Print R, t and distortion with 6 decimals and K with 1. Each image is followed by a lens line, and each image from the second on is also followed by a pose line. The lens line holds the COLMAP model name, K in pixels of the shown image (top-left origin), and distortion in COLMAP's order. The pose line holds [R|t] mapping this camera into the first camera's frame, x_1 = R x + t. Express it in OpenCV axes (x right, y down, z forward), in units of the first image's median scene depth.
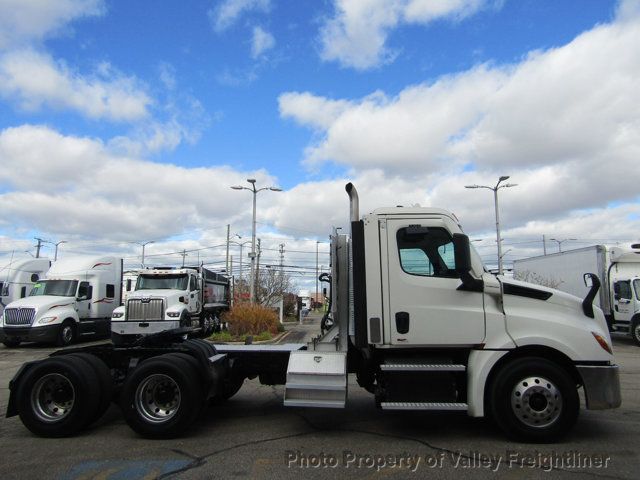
lens RADIAL K [[459.7, 0, 317.5], [0, 459.7, 242.0], [0, 0, 1]] dist [0.005839, -0.007984]
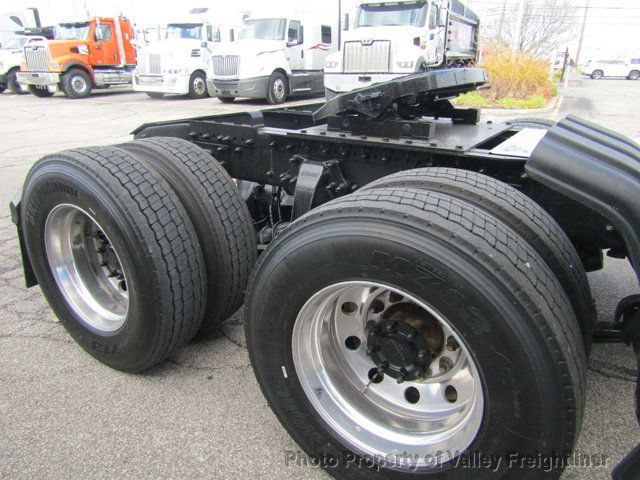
lens RADIAL K [[459.7, 0, 320.5], [0, 459.7, 244.5], [0, 0, 1]] dist [0.005839, -0.007984]
pose [[0.896333, 0.168614, -0.410070, -0.091185], [0.053483, 0.876997, 0.477511, 0.054135], [0.440145, -0.449940, 0.777063, 0.265551]]
